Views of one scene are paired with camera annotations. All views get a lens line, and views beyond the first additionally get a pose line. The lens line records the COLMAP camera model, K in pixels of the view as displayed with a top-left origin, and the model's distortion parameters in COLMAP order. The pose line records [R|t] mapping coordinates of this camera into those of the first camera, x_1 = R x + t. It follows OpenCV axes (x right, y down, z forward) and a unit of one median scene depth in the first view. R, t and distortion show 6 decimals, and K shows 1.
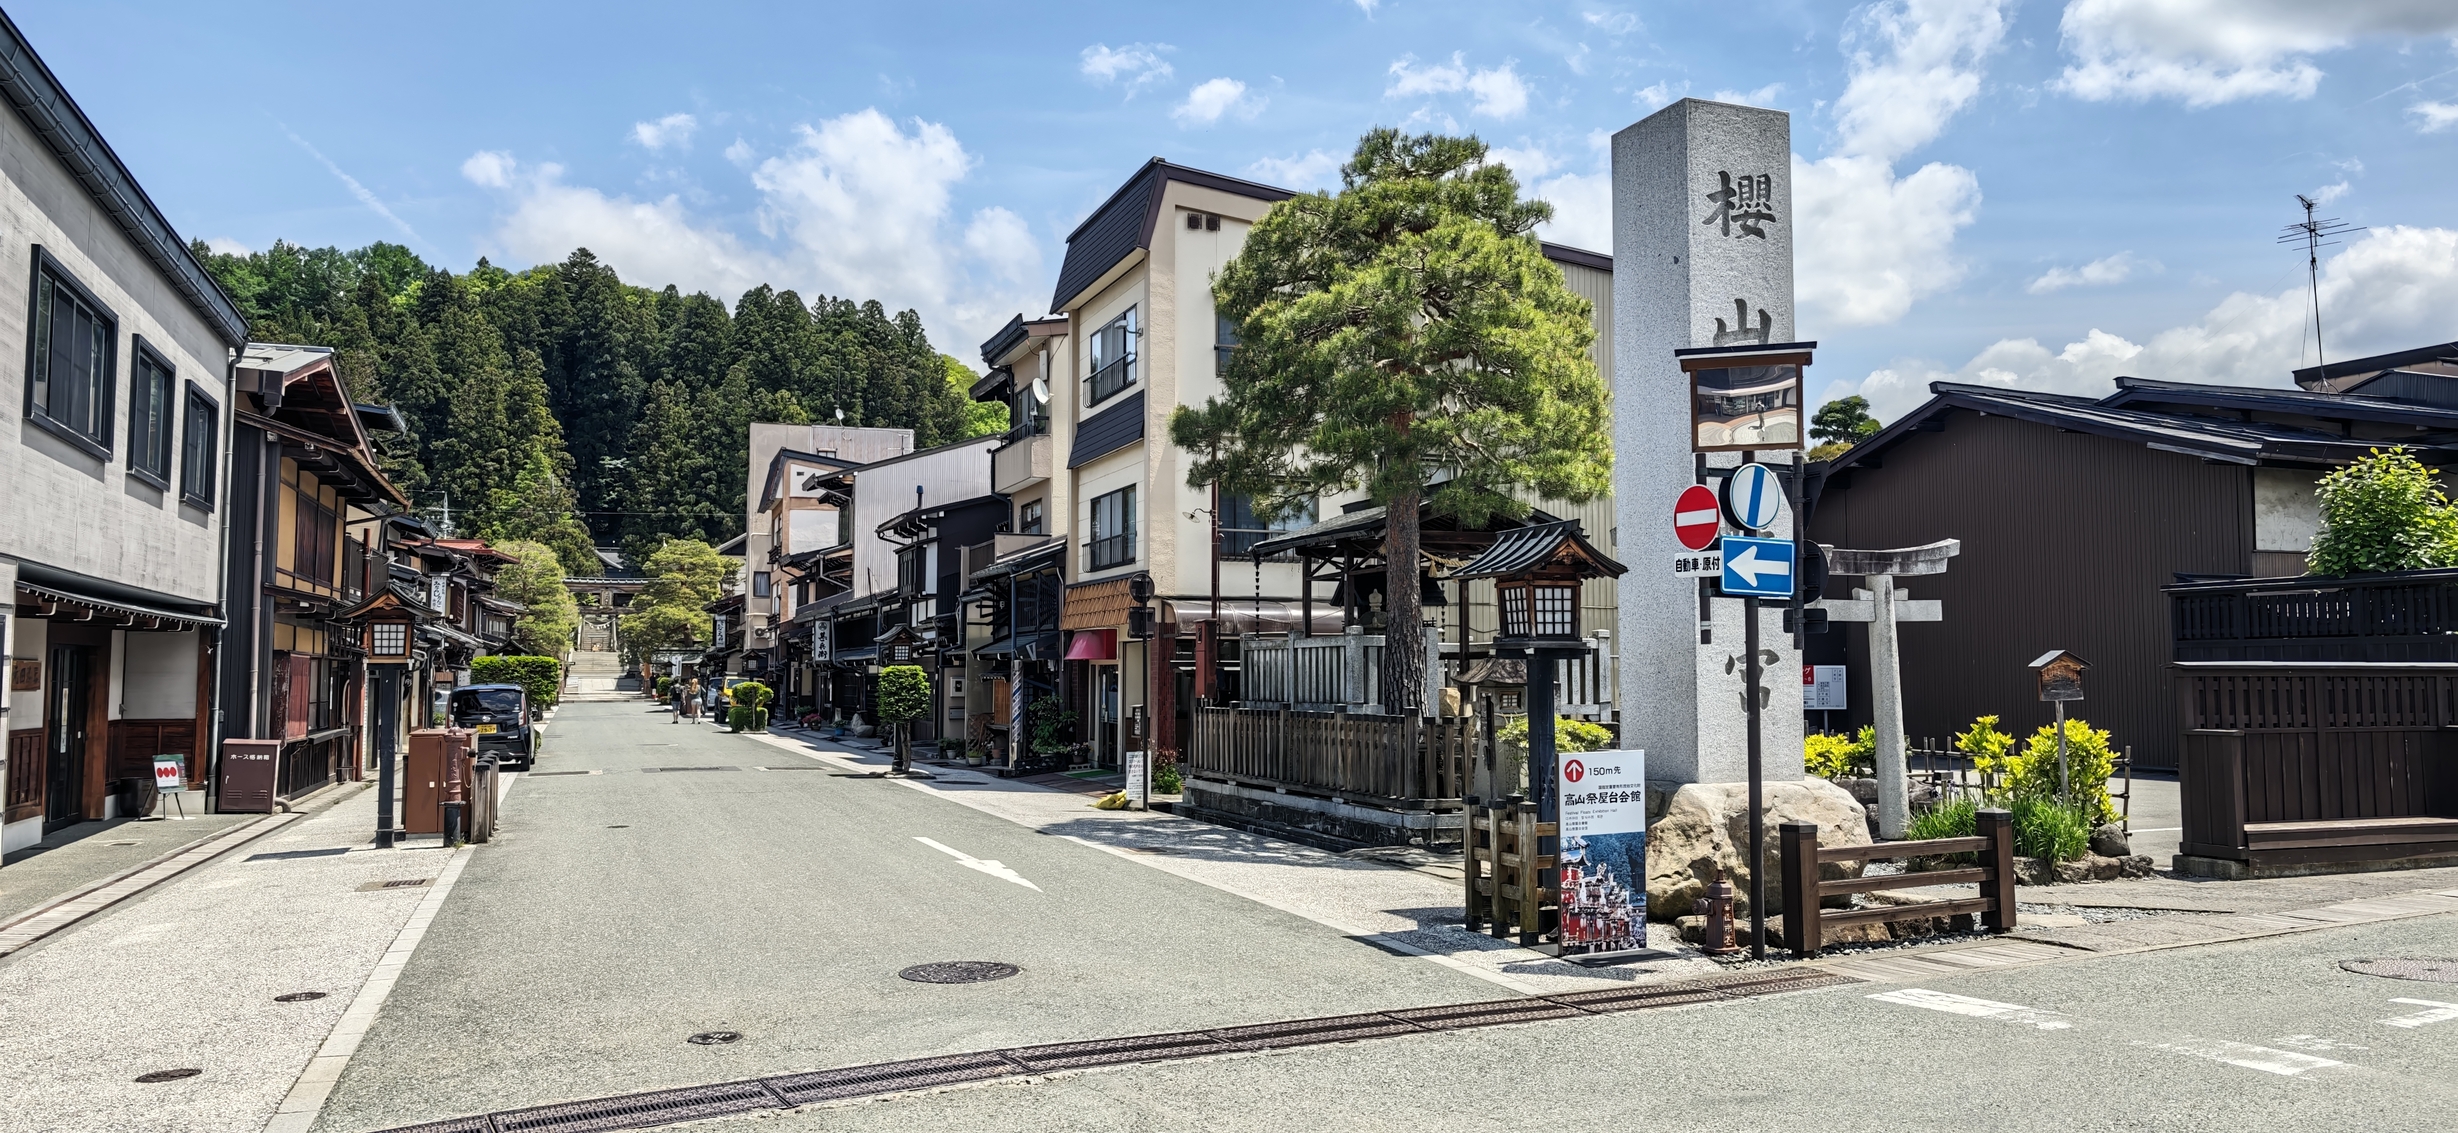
lens RADIAL K [[1709.9, 0, 1229.1], [0, 1709.9, 568.6], [0, 0, 1]] dist [0.006563, -0.001057]
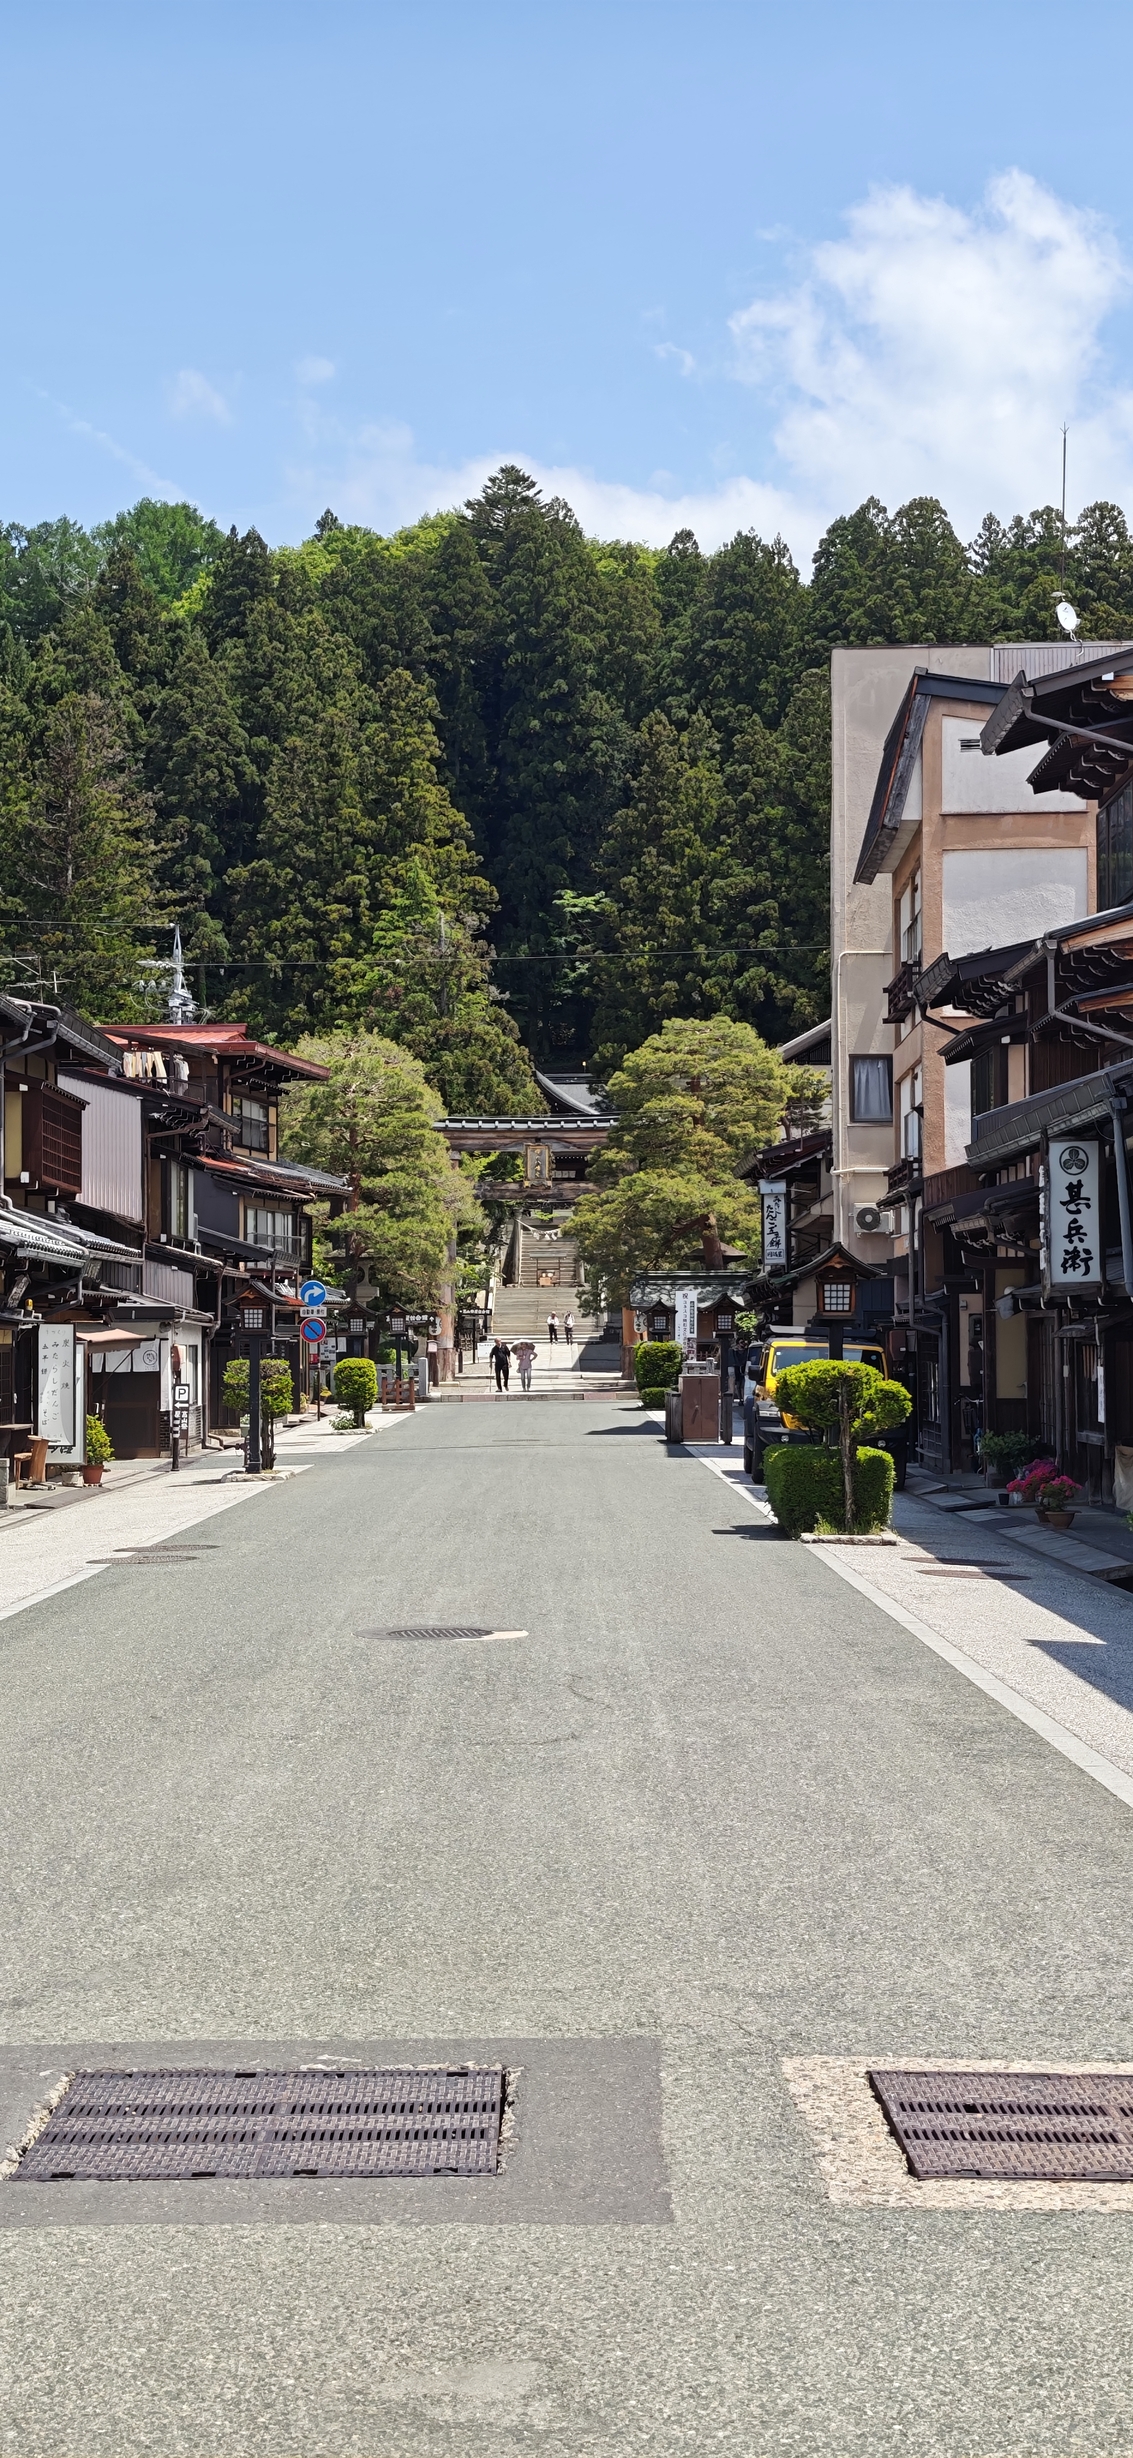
lens RADIAL K [[3275.0, 0, 567.9], [0, 3275.0, 1229.2], [0, 0, 1]] dist [0.136278, 0.000000]
pose [[0.934621, -0.019353, -0.355119, -0.044297], [0.030355, 0.999216, 0.025434, 0.010269], [0.354348, -0.034550, 0.934475, 0.166551]]
